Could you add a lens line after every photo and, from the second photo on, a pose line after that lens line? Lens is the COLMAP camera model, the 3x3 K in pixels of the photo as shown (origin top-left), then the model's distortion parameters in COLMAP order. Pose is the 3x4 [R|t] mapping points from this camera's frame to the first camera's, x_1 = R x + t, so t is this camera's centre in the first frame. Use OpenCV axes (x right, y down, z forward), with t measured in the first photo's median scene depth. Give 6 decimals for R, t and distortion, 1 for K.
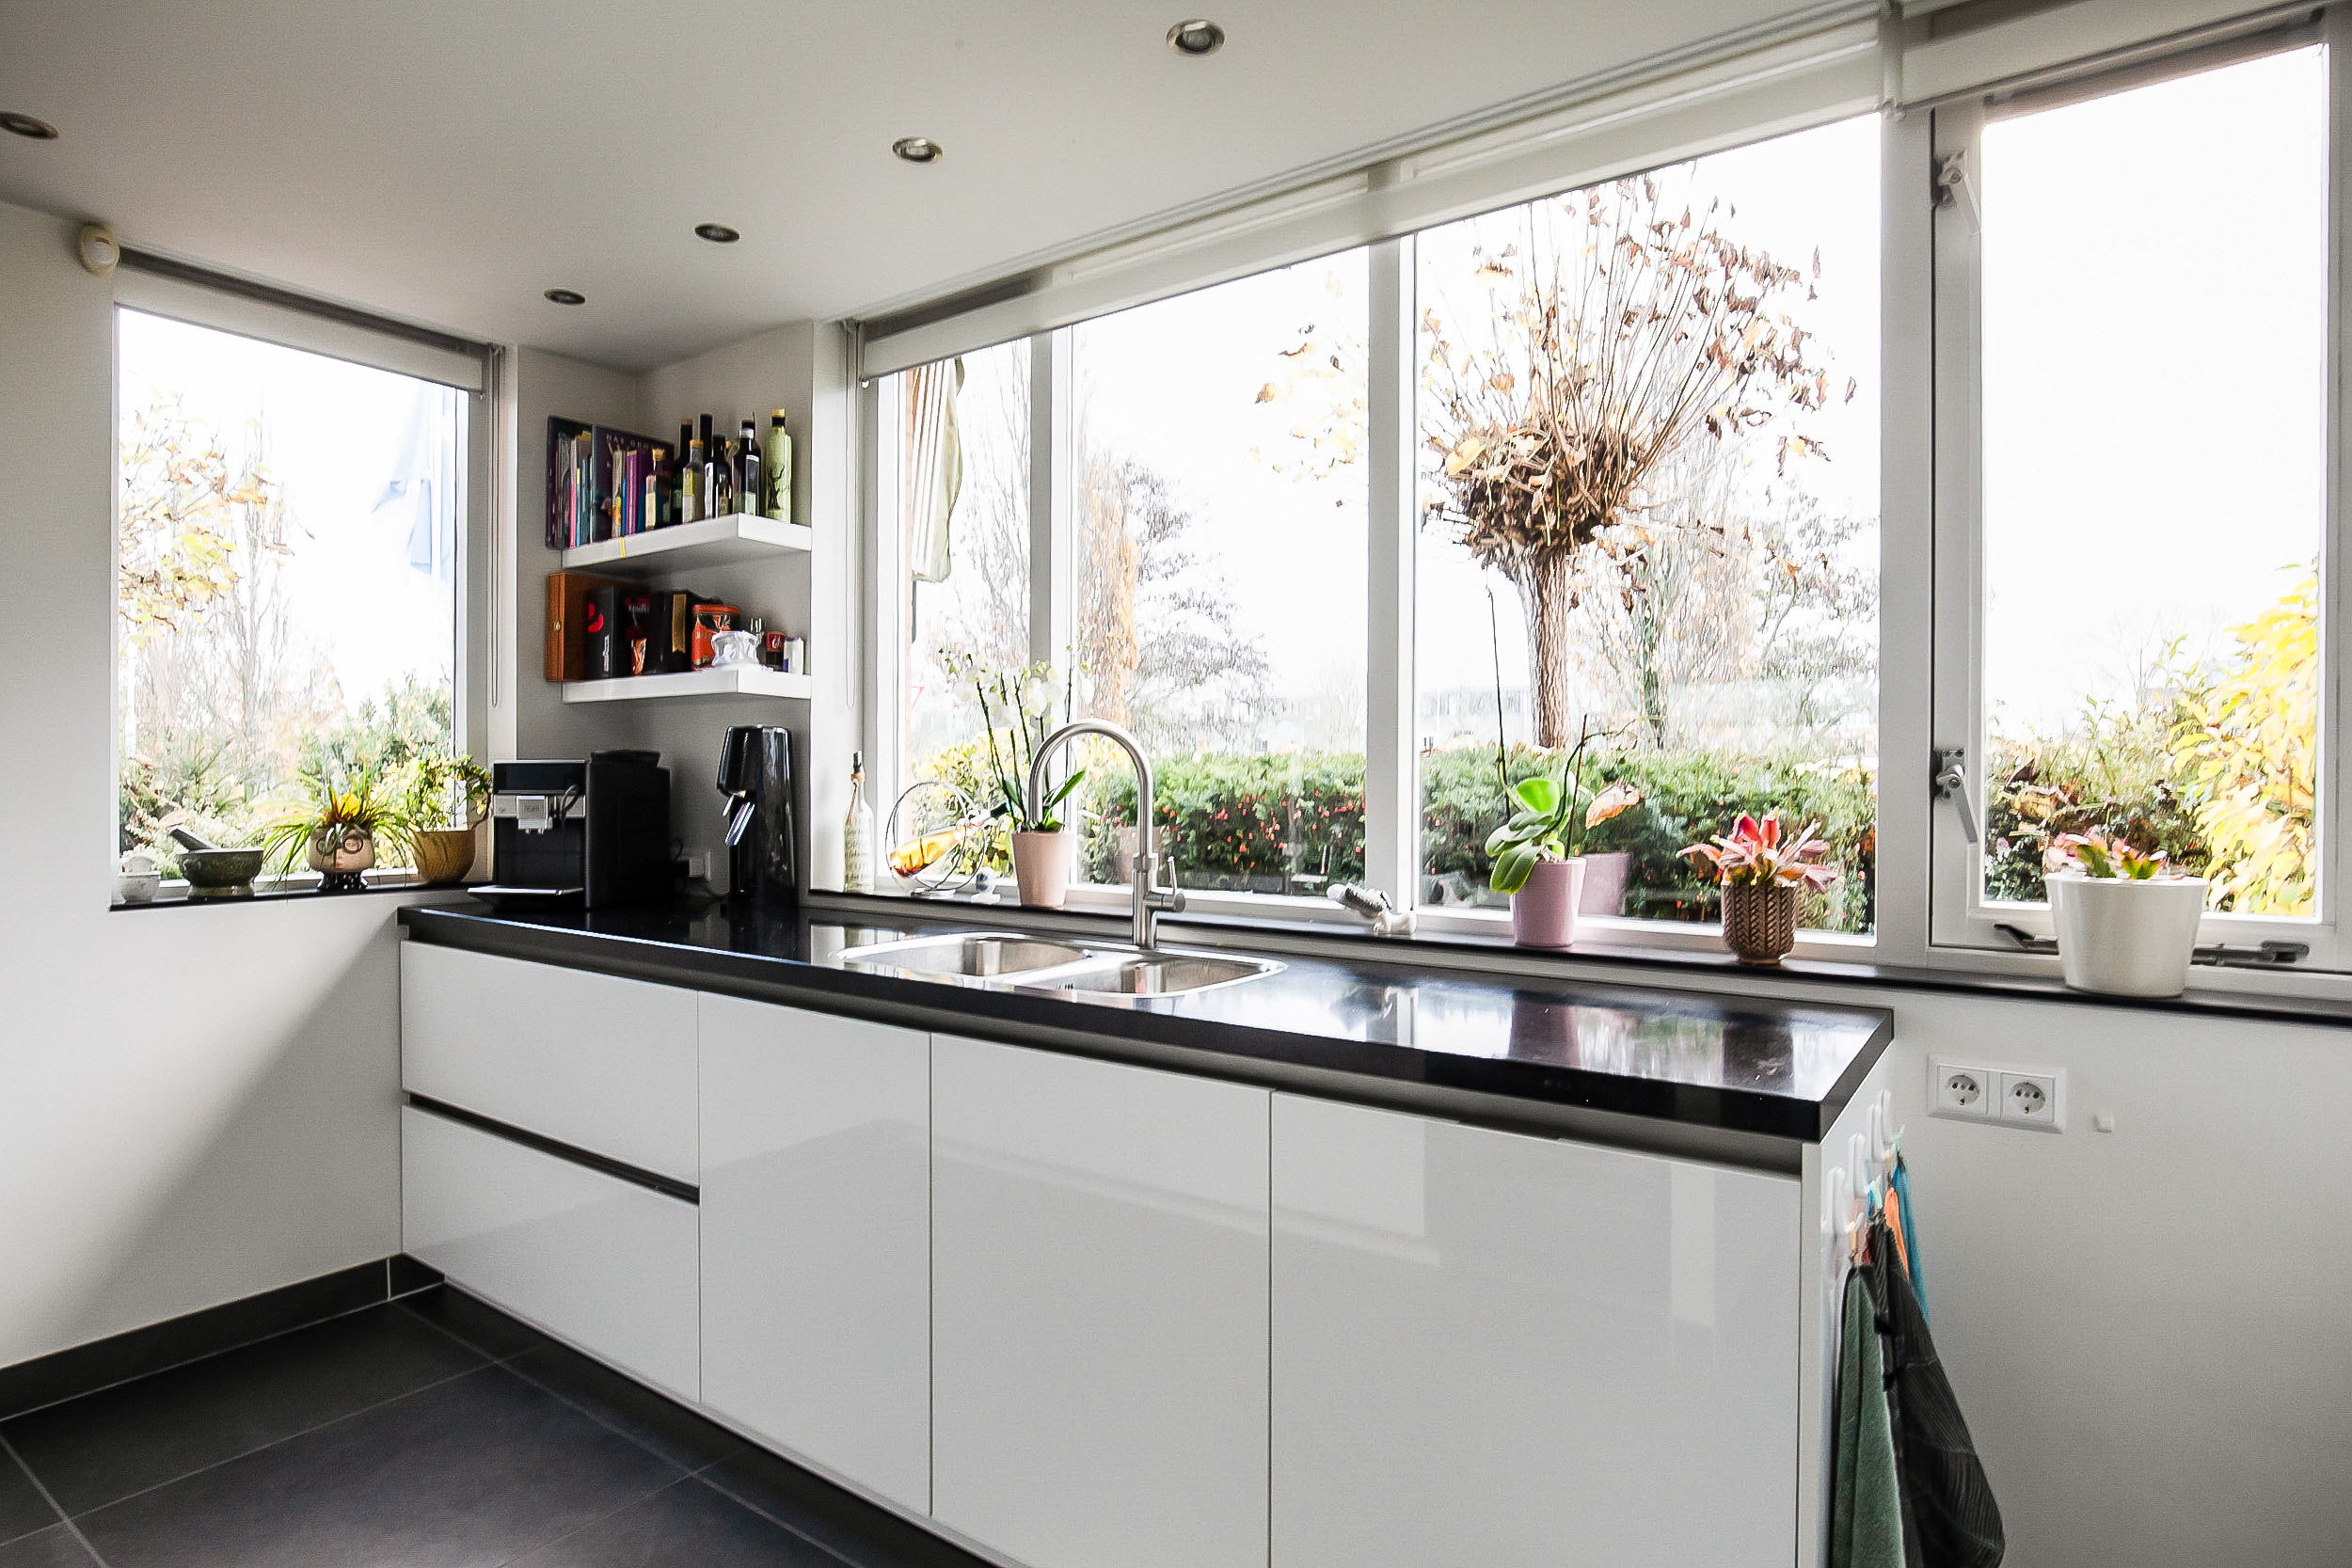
lens RADIAL K [[1250.8, 0, 1183.2], [0, 1250.8, 805.9], [0, 0, 1]] dist [-0.029333, 0.006350]
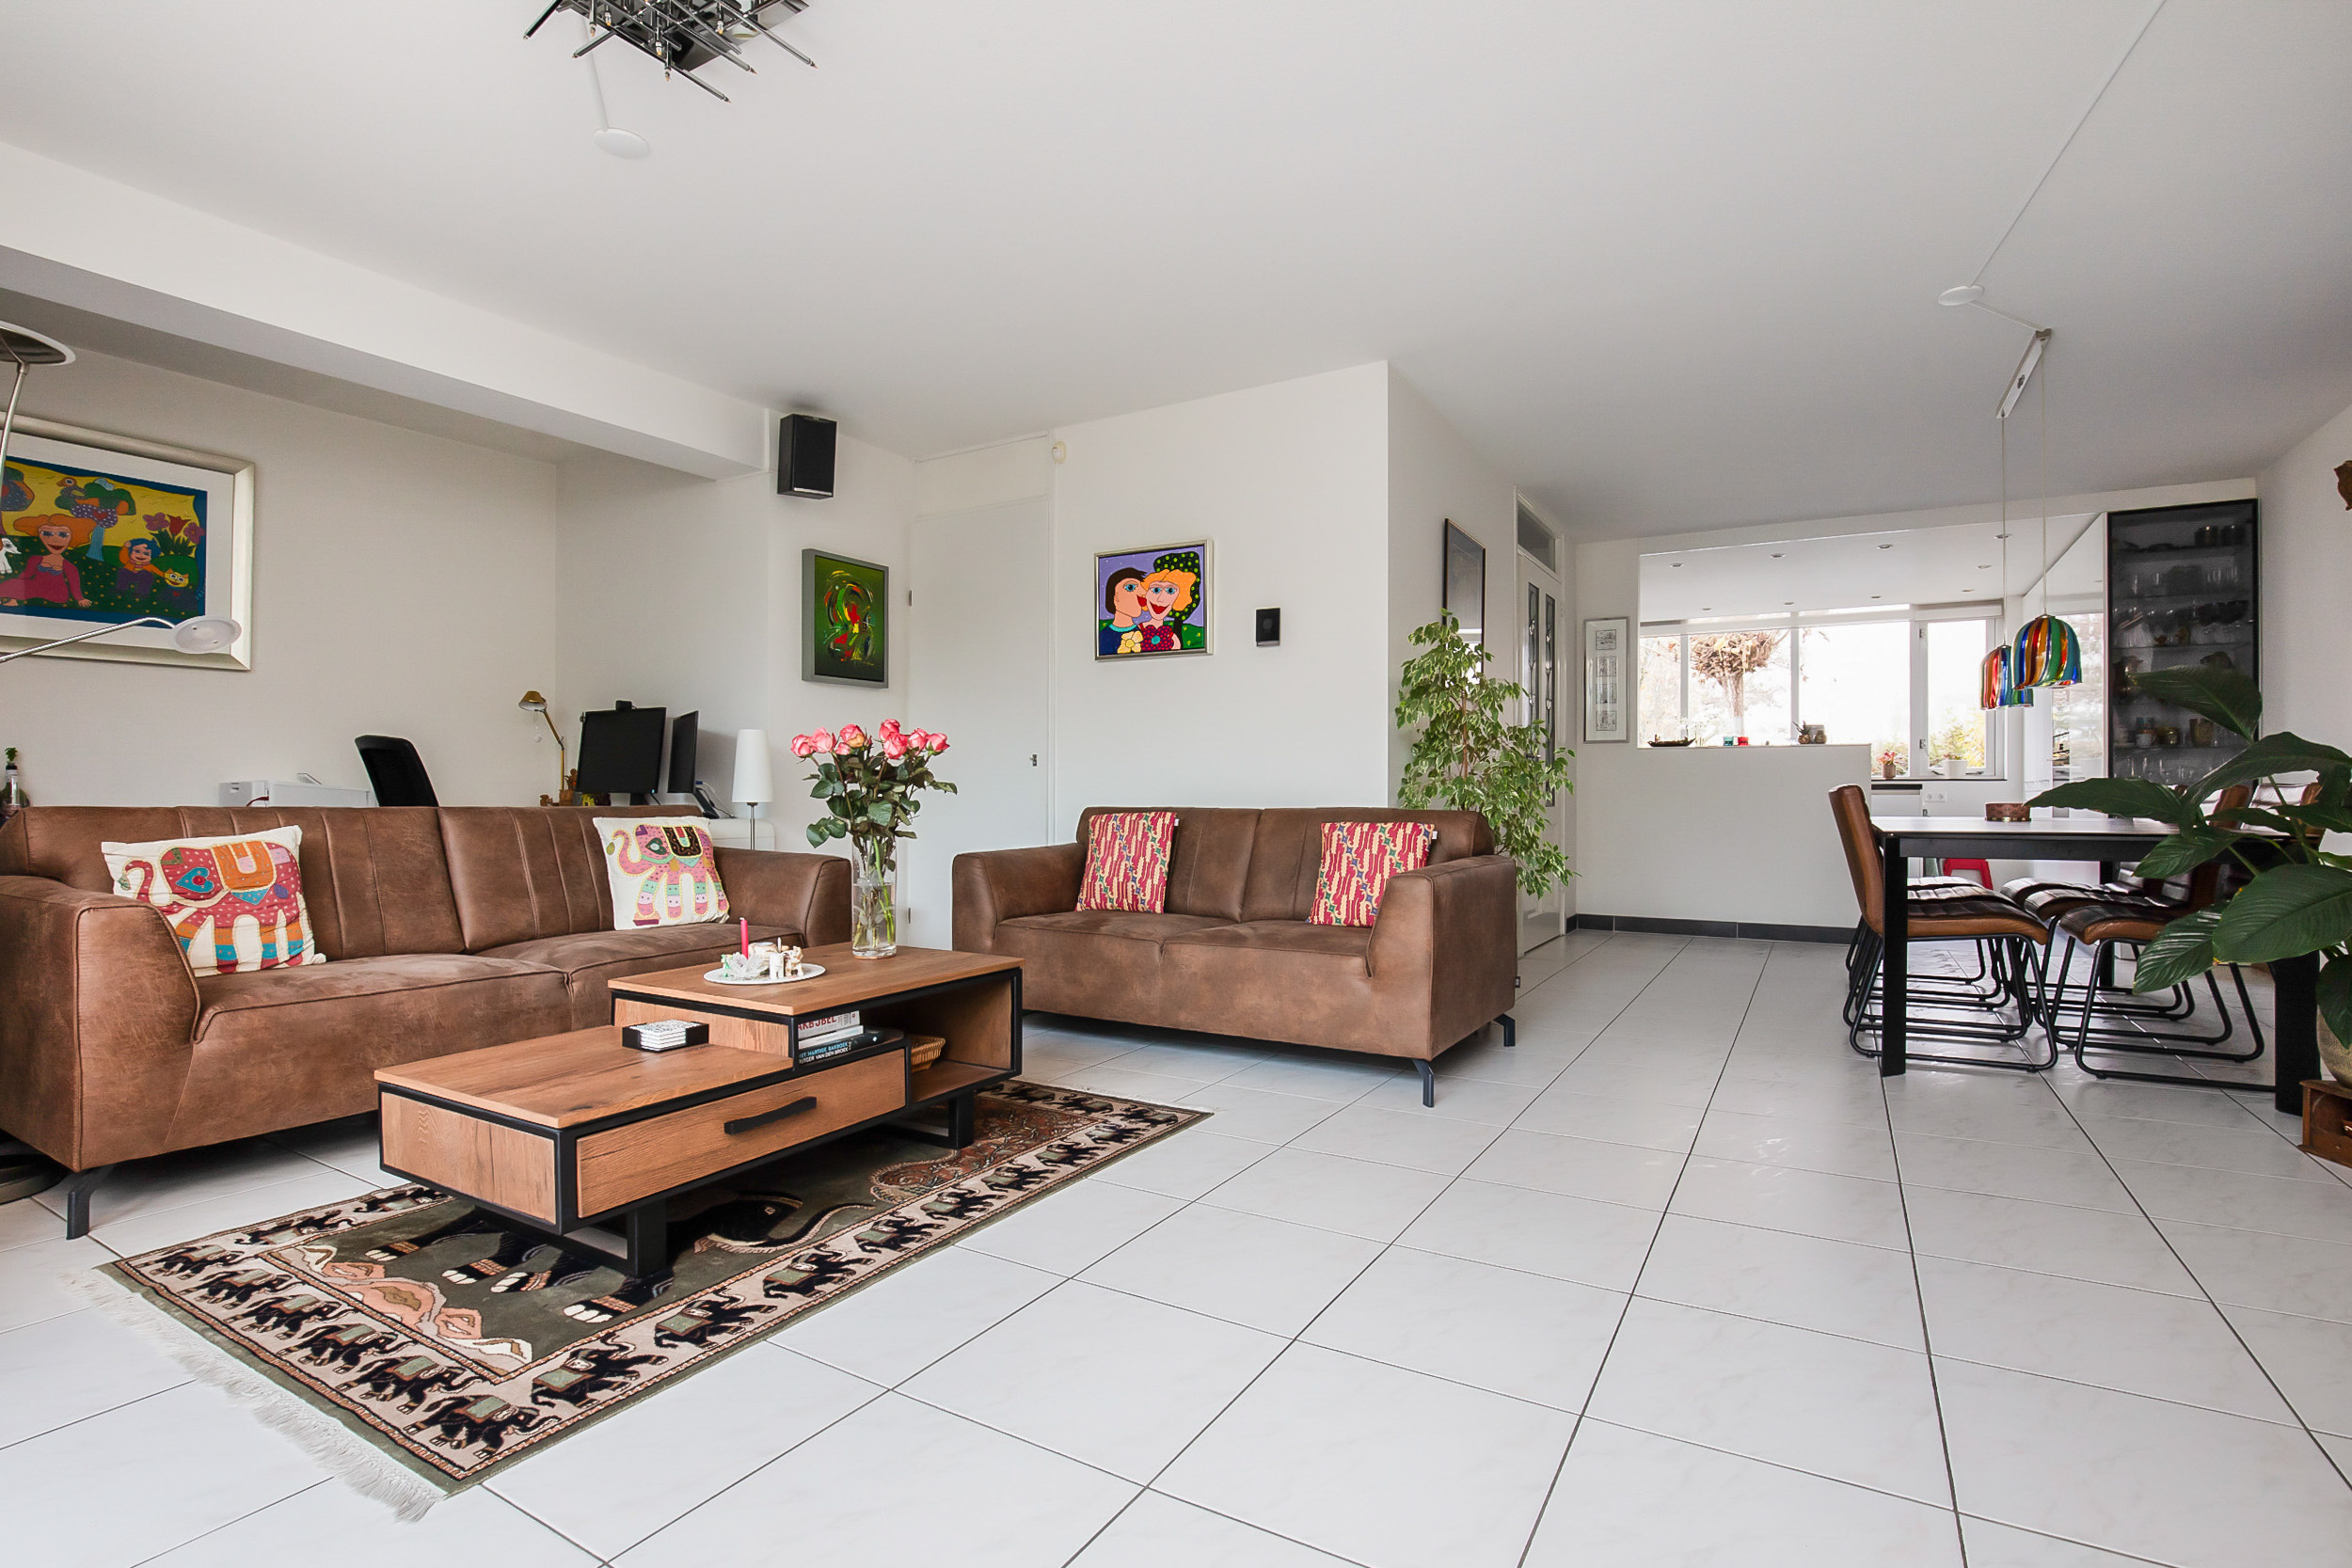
lens RADIAL K [[1128.7, 0, 1175.8], [0, 1128.7, 795.1], [0, 0, 1]] dist [-0.031864, 0.001637]
pose [[0.995610, -0.003669, 0.093522, -1.819701], [0.005737, 0.999745, -0.021861, 0.167770], [-0.093418, 0.022301, 0.995377, -2.079116]]
